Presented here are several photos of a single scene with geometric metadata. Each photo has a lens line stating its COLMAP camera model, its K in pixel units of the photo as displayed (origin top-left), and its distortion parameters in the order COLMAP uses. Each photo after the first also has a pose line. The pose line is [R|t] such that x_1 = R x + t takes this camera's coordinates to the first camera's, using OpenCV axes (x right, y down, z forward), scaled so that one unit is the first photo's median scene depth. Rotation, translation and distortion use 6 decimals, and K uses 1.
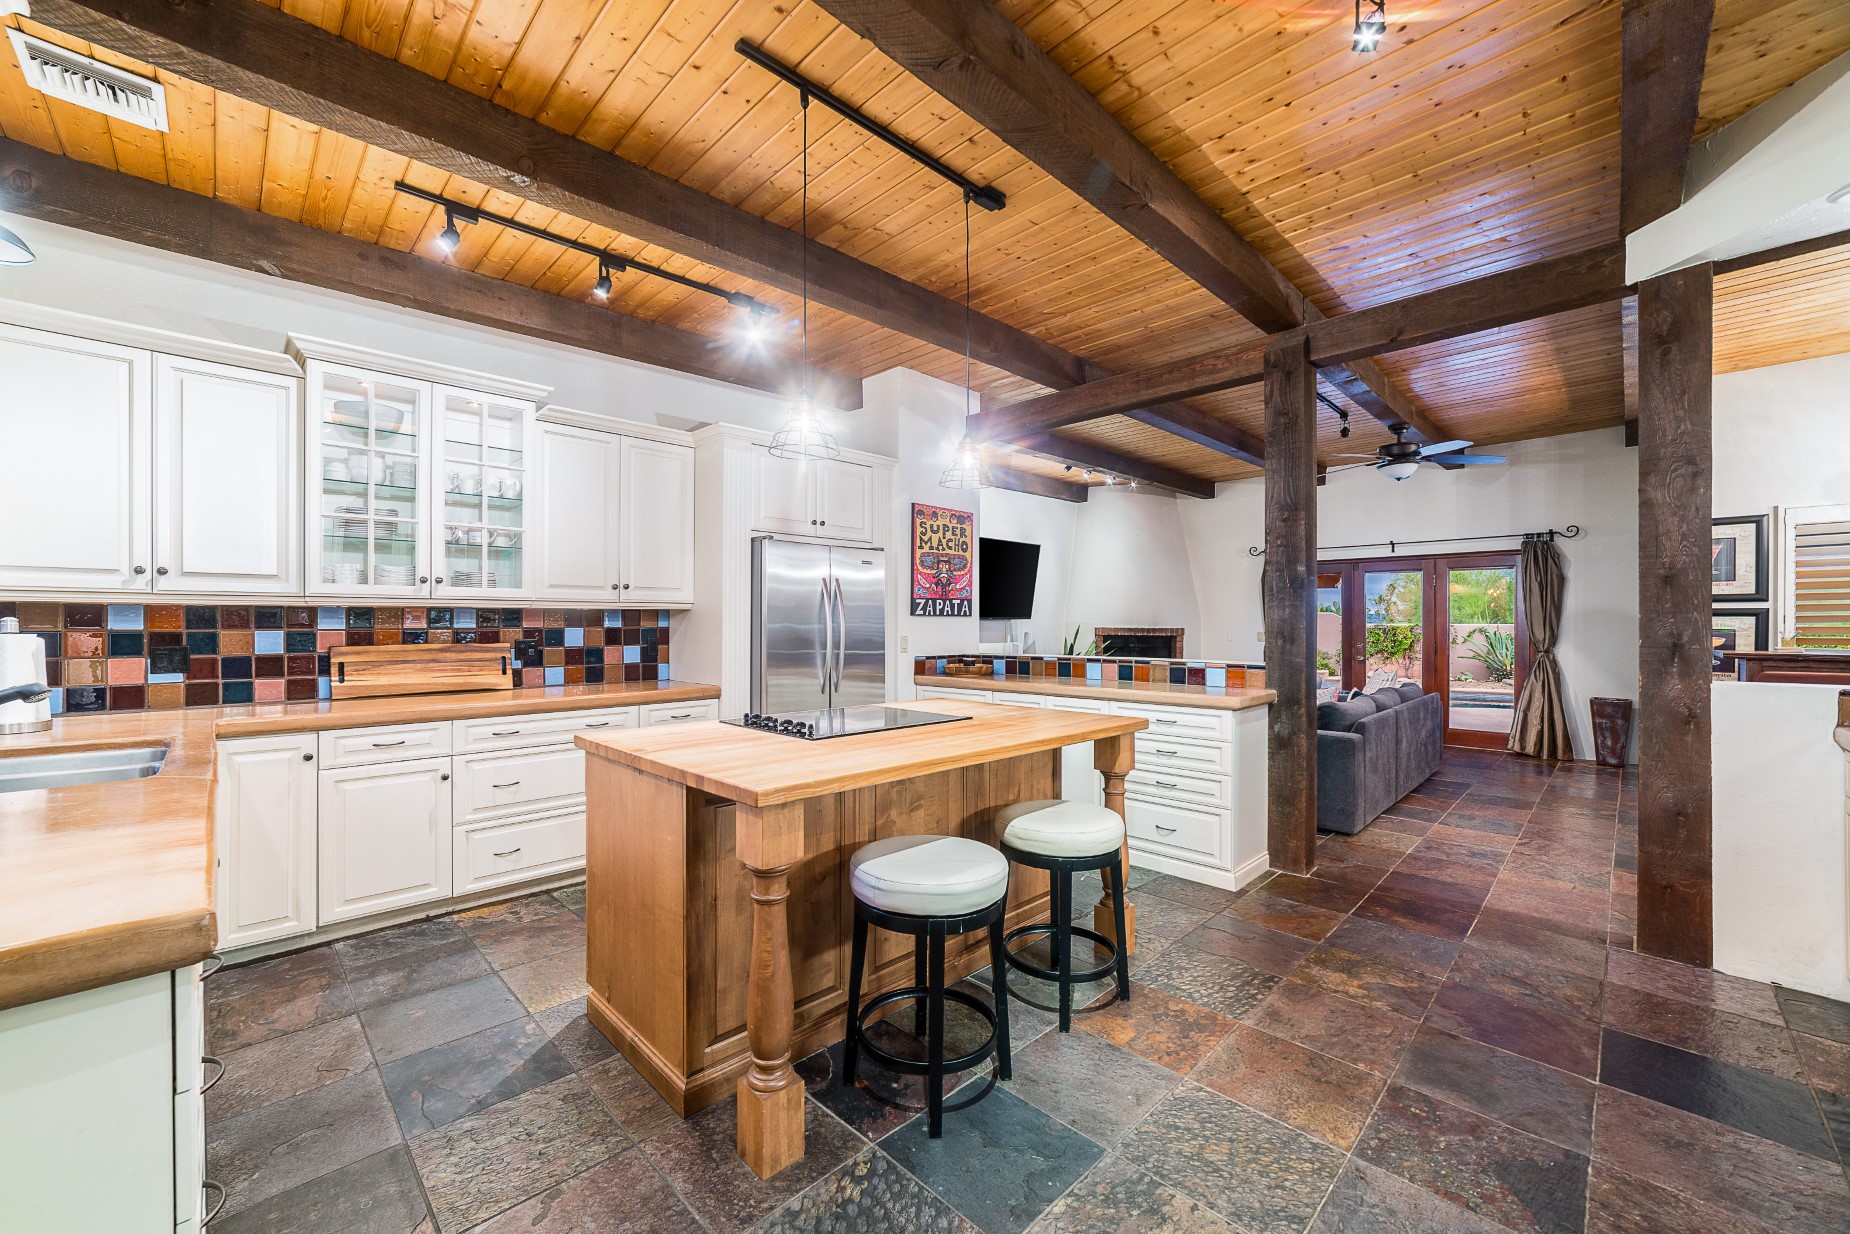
lens RADIAL K [[724.8, 0, 919.1], [0, 724.8, 620.1], [0, 0, 1]] dist [0.001688, 0.001003]
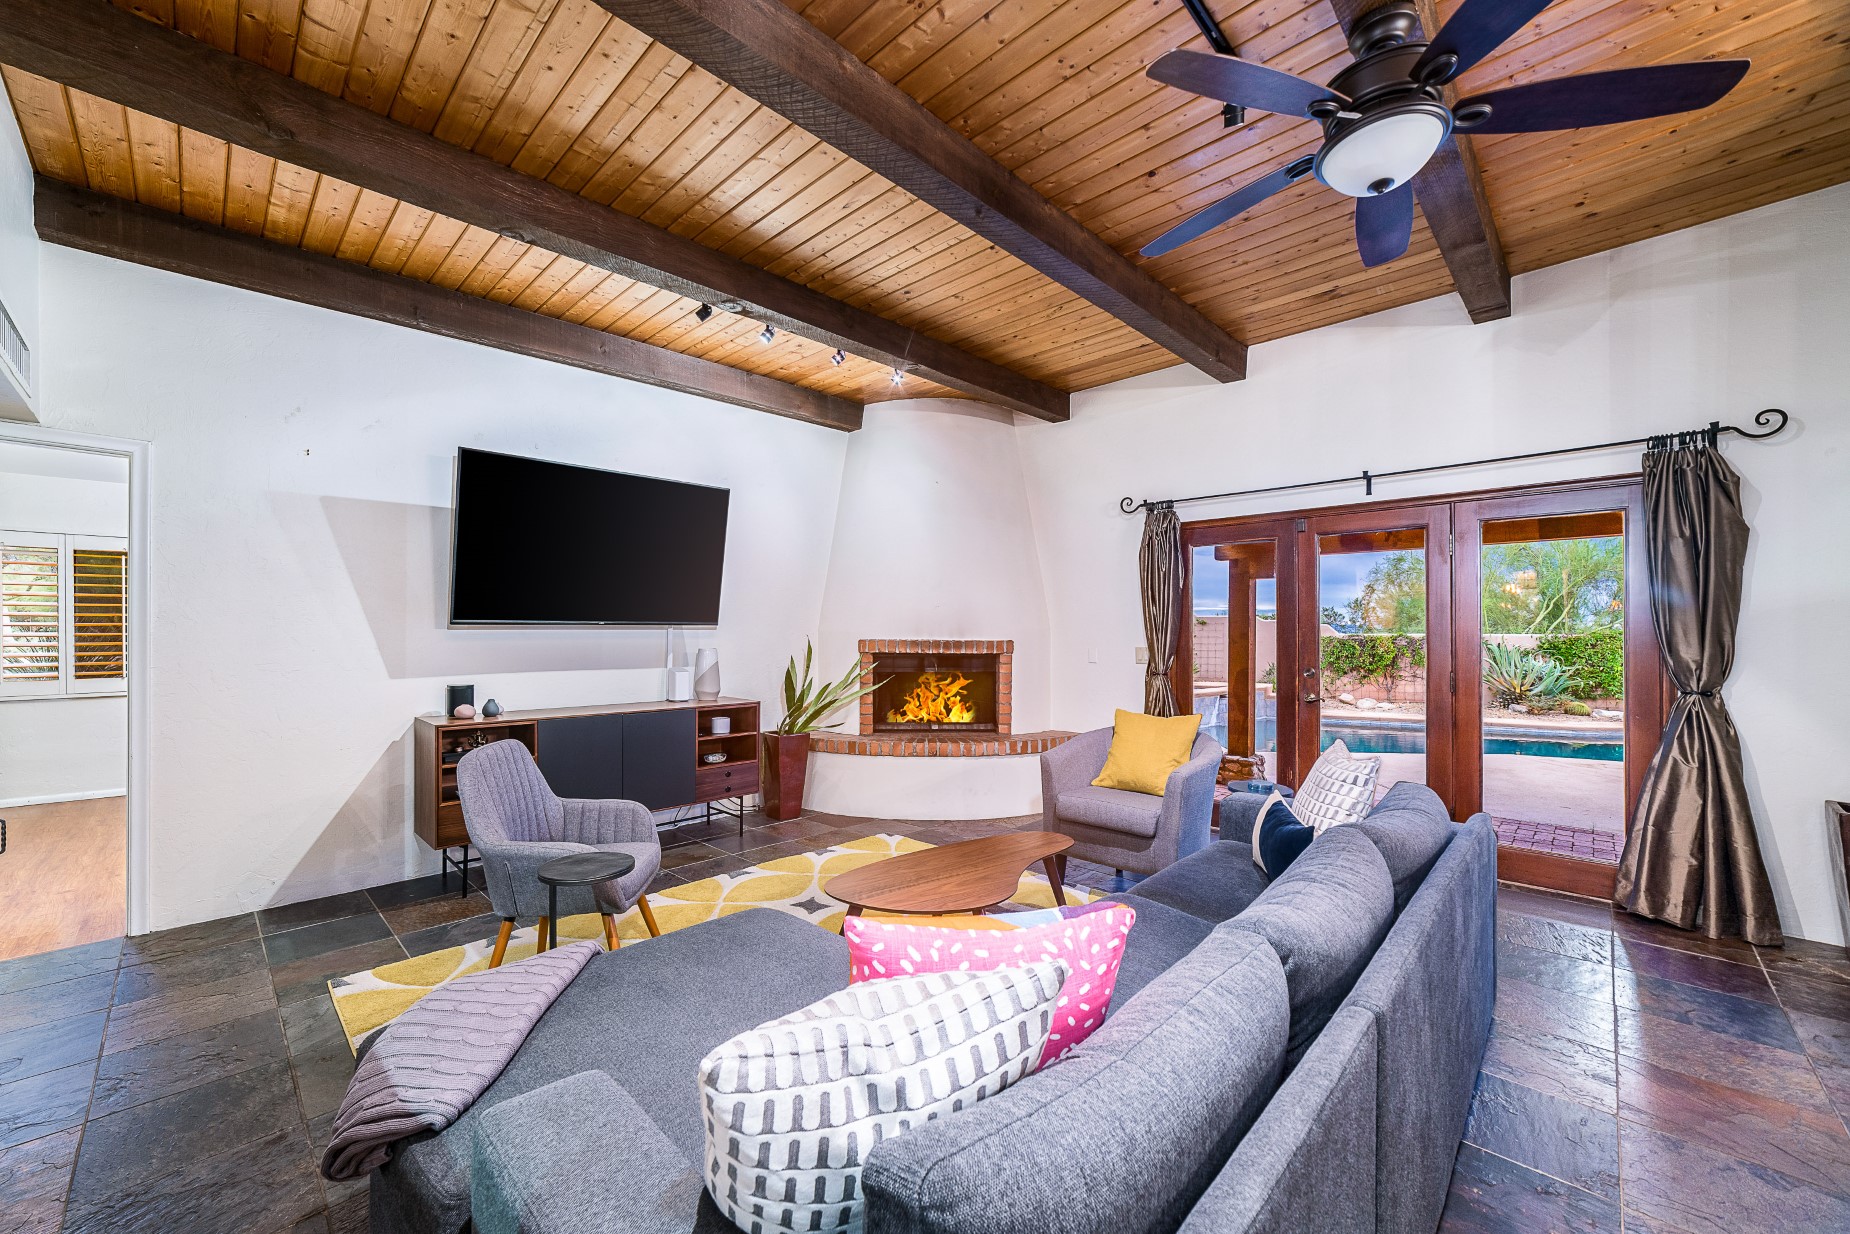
lens RADIAL K [[724.8, 0, 915.7], [0, 724.8, 628.9], [0, 0, 1]] dist [0.001688, 0.001003]
pose [[0.999856, -0.001286, 0.016906, 0.356346], [0.001327, 0.999996, -0.002398, 0.004030], [-0.016903, 0.002420, 0.999854, 0.541989]]
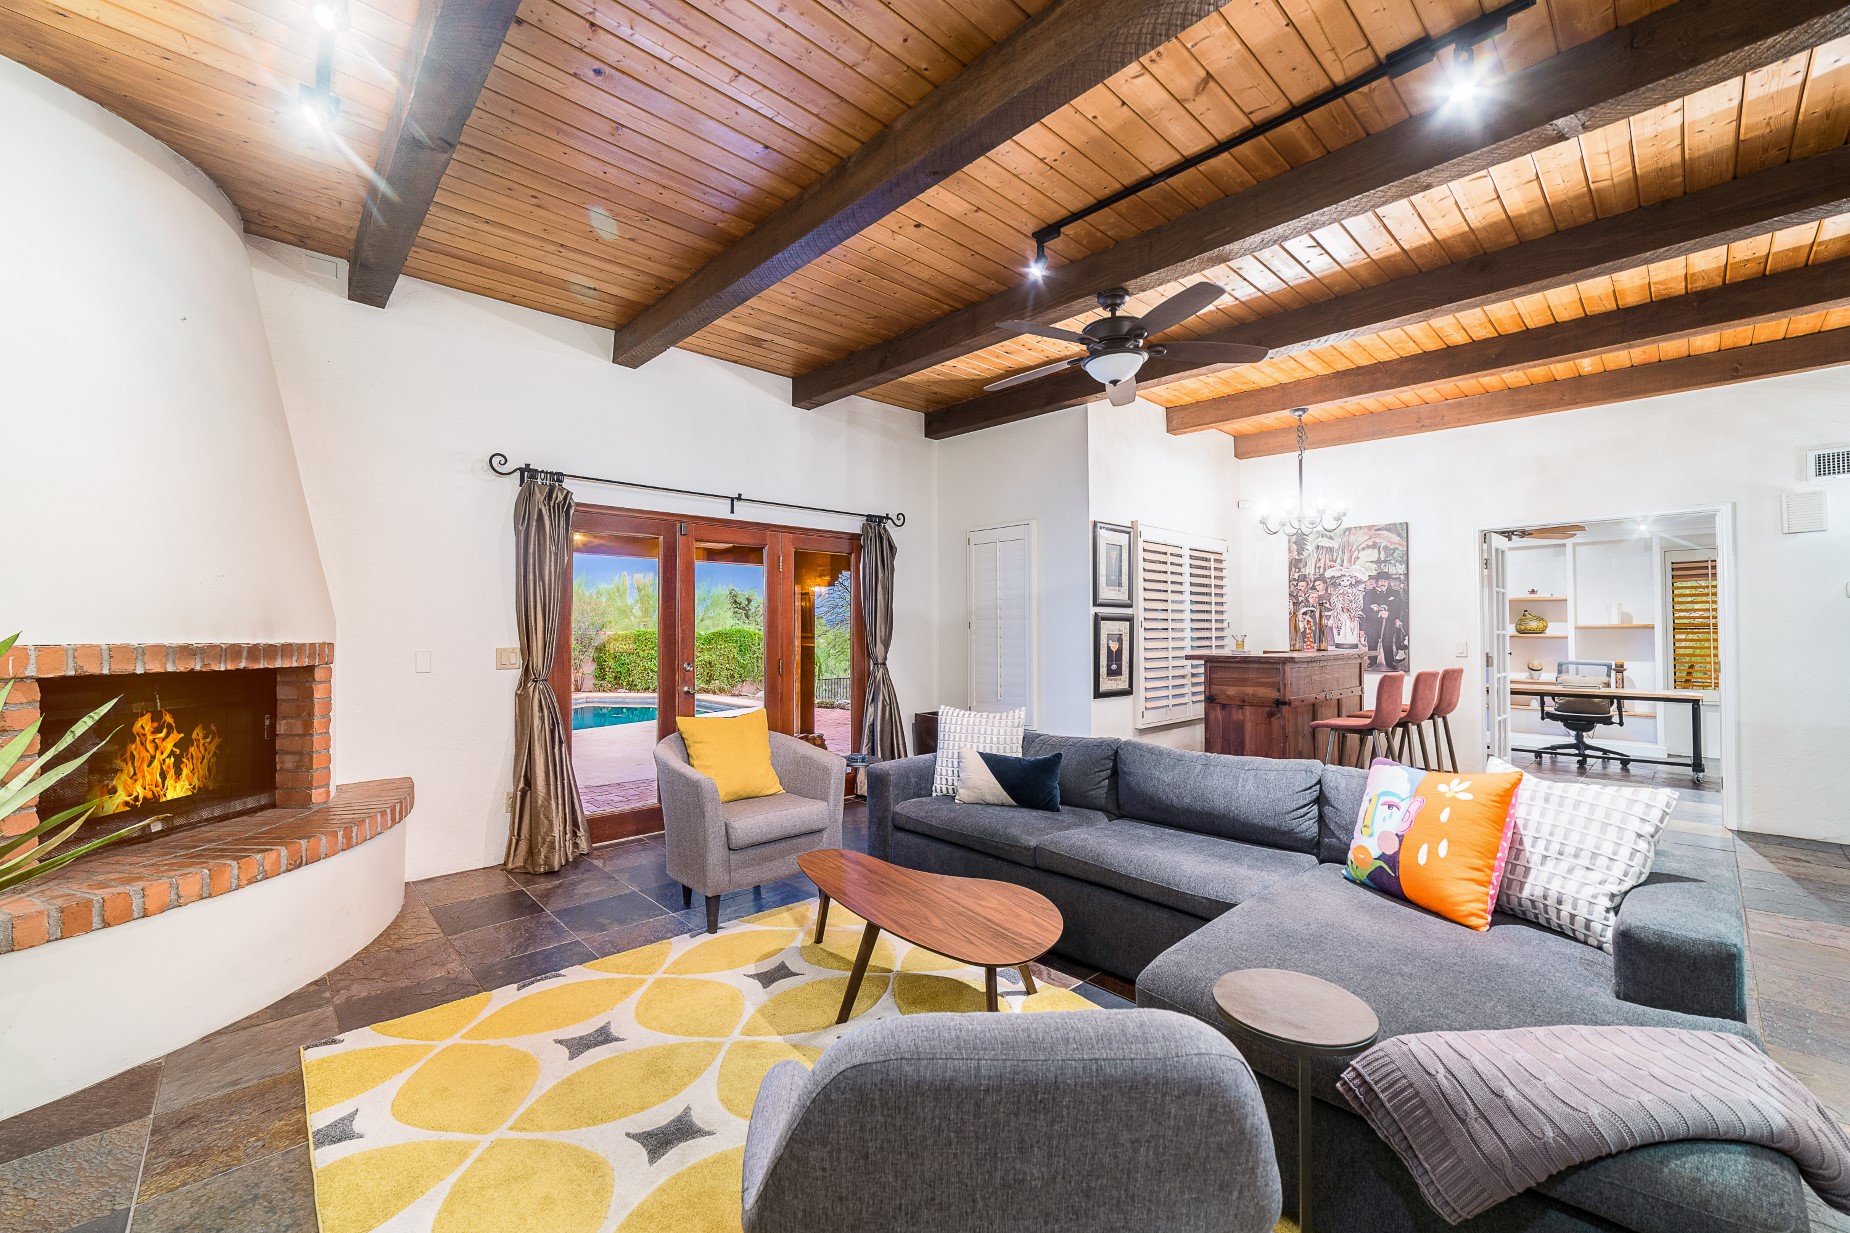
lens RADIAL K [[724.8, 0, 906.7], [0, 724.8, 619.1], [0, 0, 1]] dist [0.001688, 0.001003]
pose [[0.058061, 0.010084, 0.998262, 0.052231], [-0.007621, 0.999924, -0.009658, 0.002092], [-0.998284, -0.007047, 0.058134, 0.904805]]
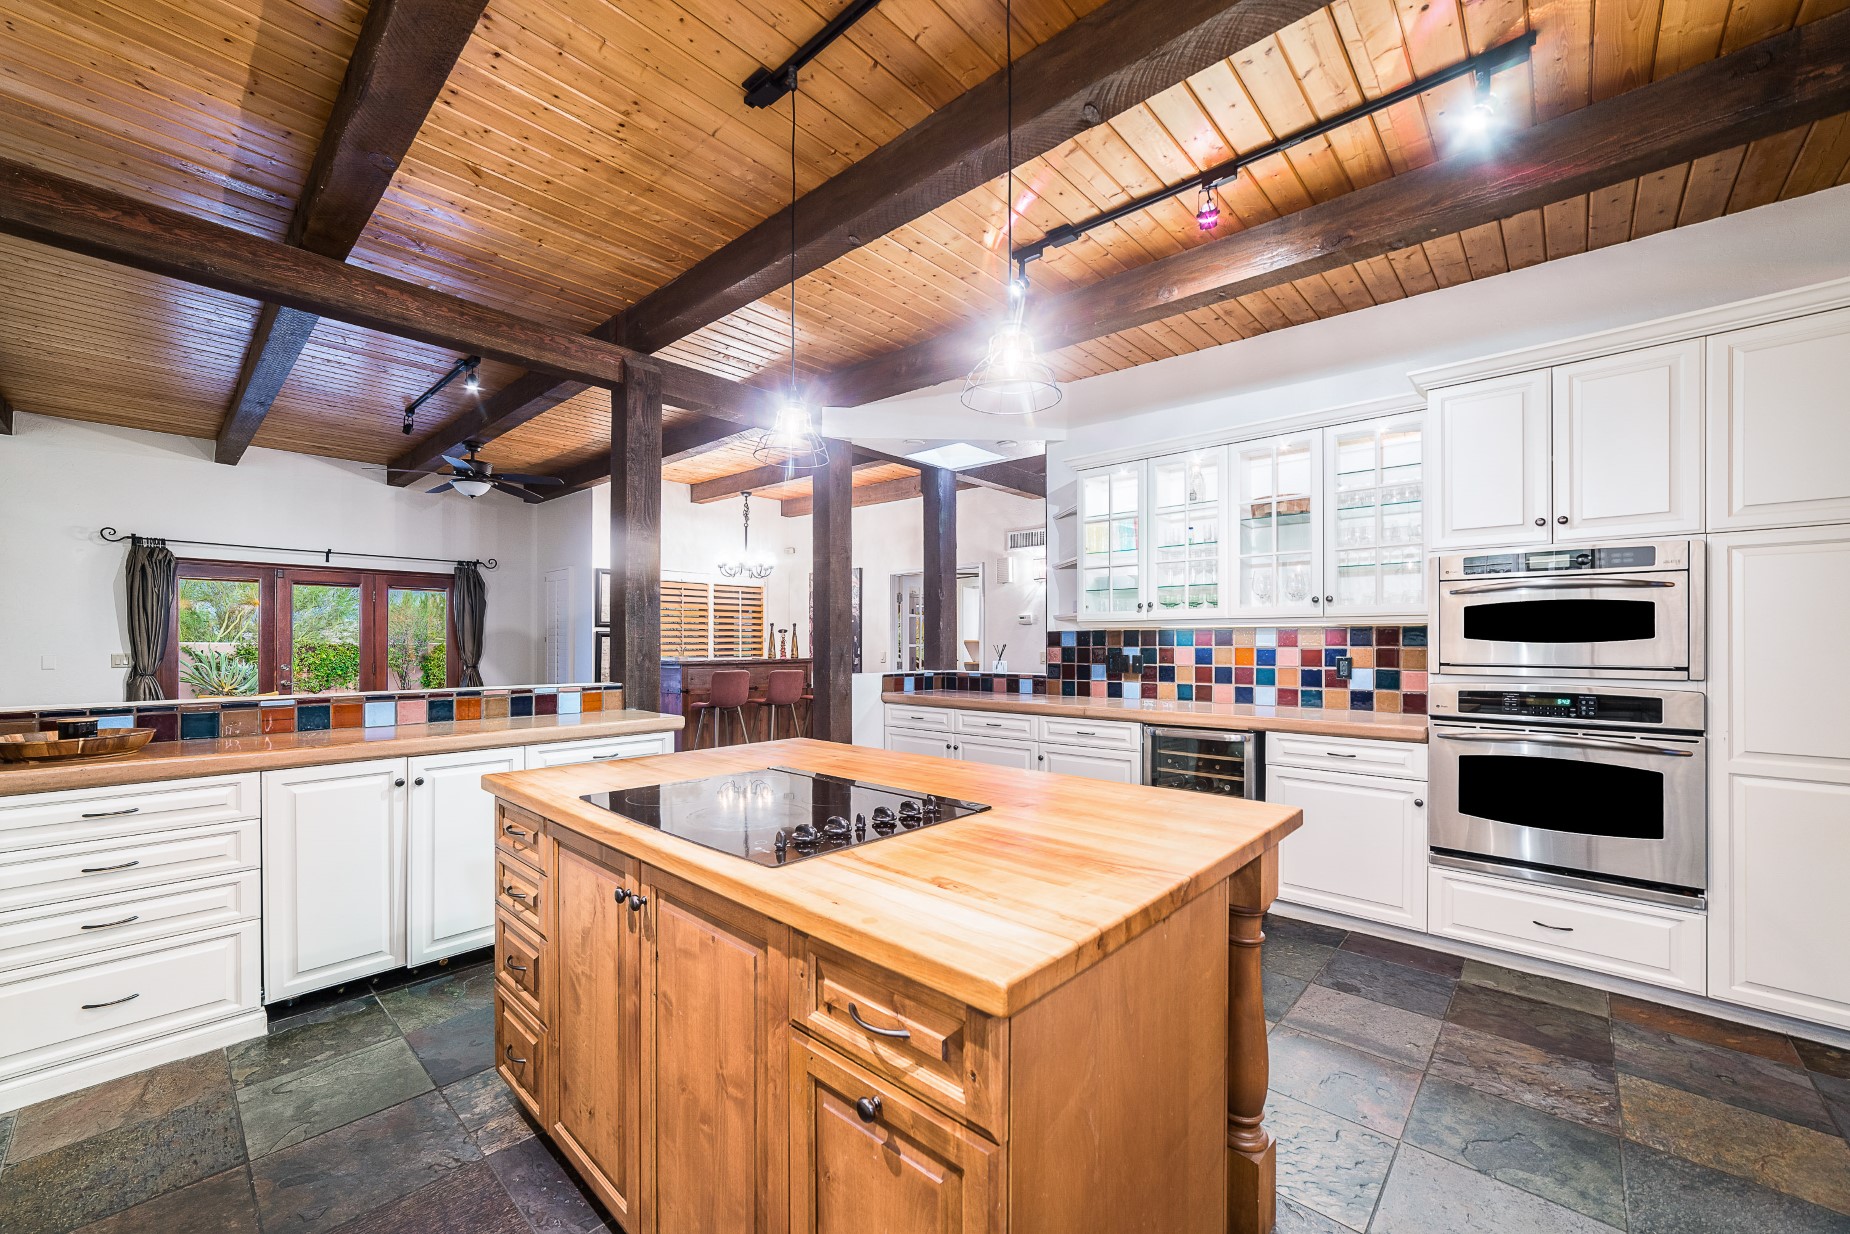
lens RADIAL K [[724.8, 0, 893.9], [0, 724.8, 646.8], [0, 0, 1]] dist [0.001688, 0.001003]
pose [[-0.021687, -0.004764, 0.999753, -0.279911], [-0.007292, 0.999963, 0.004607, 0.001606], [-0.999738, -0.007190, -0.021721, 0.358422]]
